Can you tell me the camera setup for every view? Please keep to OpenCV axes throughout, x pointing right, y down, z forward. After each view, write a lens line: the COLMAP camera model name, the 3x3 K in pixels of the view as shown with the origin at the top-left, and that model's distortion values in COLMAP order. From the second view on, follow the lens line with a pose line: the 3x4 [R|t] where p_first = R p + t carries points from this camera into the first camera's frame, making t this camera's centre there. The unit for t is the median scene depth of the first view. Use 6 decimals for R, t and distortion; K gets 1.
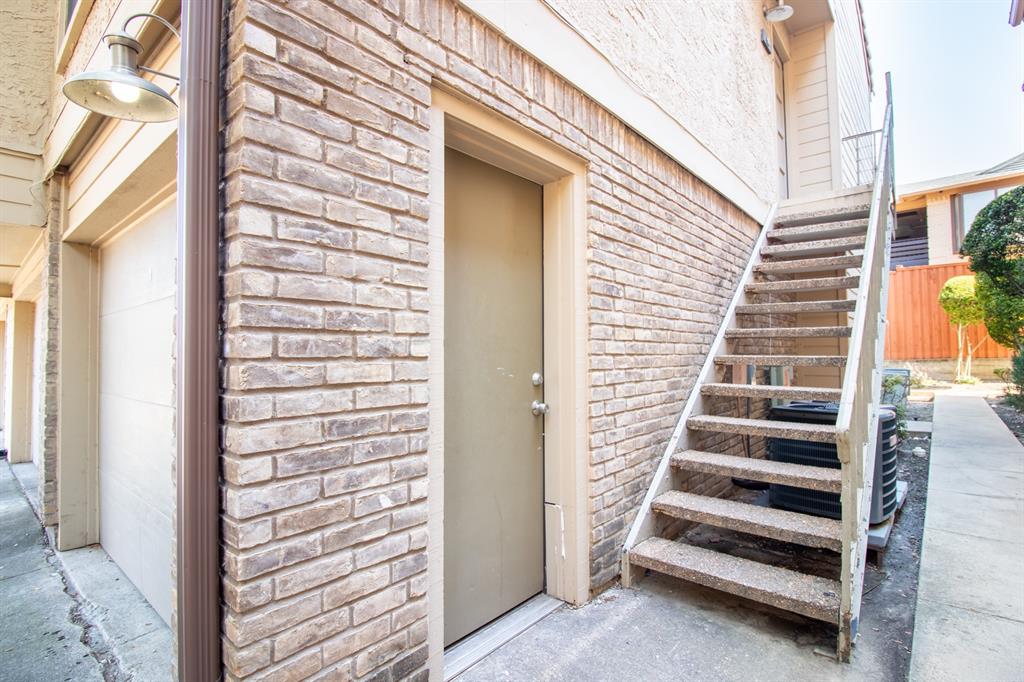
lens RADIAL K [[488.2, 0, 520.2], [0, 488.2, 340.4], [0, 0, 1]] dist [-0.012304, -0.000840]
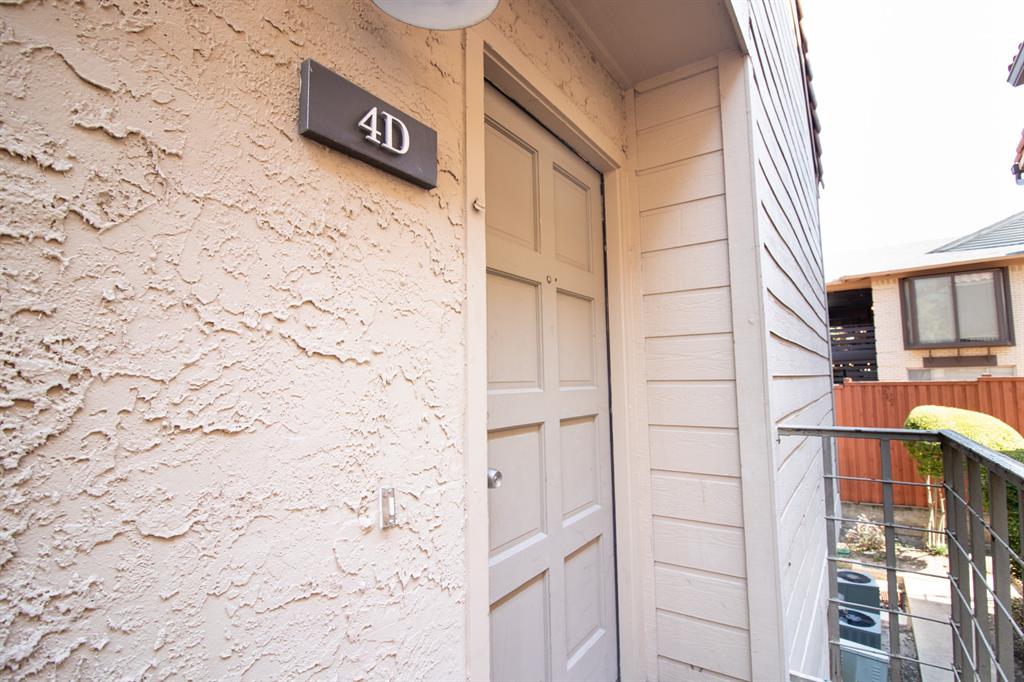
lens RADIAL K [[488.2, 0, 520.2], [0, 488.2, 340.4], [0, 0, 1]] dist [-0.012304, -0.000840]
pose [[0.995226, 0.005367, 0.097453, 0.188534], [-0.000585, 0.998797, -0.049029, -0.182502], [-0.097599, 0.048738, 0.994032, 0.281805]]
